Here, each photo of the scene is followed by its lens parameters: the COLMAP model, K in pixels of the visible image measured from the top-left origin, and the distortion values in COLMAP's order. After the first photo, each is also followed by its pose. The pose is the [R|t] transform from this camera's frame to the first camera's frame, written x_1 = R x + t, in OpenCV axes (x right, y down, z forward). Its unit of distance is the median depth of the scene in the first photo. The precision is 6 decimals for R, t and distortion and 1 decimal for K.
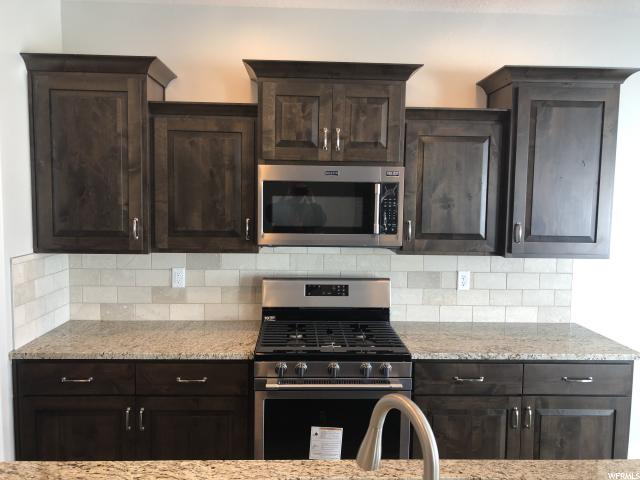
lens RADIAL K [[529.7, 0, 320.0], [0, 529.7, 240.0], [0, 0, 1]] dist [0.063058, -0.098431]
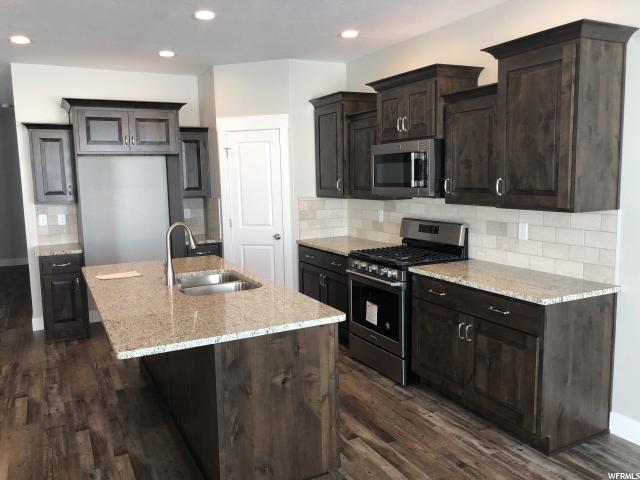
lens RADIAL K [[529.7, 0, 320.0], [0, 529.7, 240.0], [0, 0, 1]] dist [0.063058, -0.098431]
pose [[0.423561, 0.088147, -0.901569, 1.301227], [-0.053628, 0.995949, 0.072180, 0.040947], [0.904279, 0.017776, 0.426572, 0.139420]]
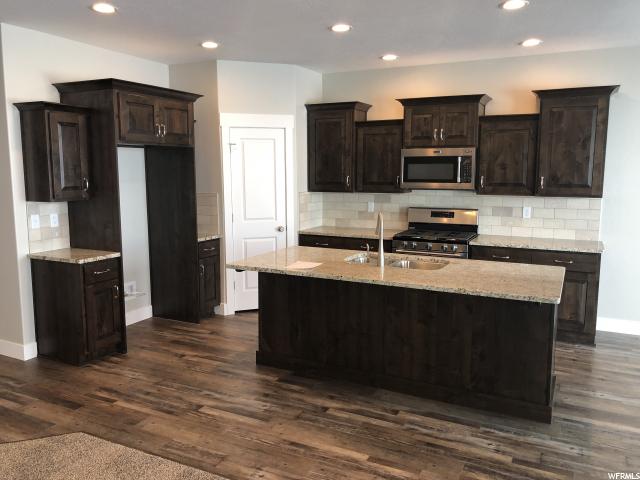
lens RADIAL K [[529.7, 0, 320.0], [0, 529.7, 240.0], [0, 0, 1]] dist [0.063058, -0.098431]
pose [[0.879663, 0.049795, -0.472983, 0.582840], [-0.029992, 0.998332, 0.049323, 0.116079], [0.474650, -0.029202, 0.879690, -0.958129]]
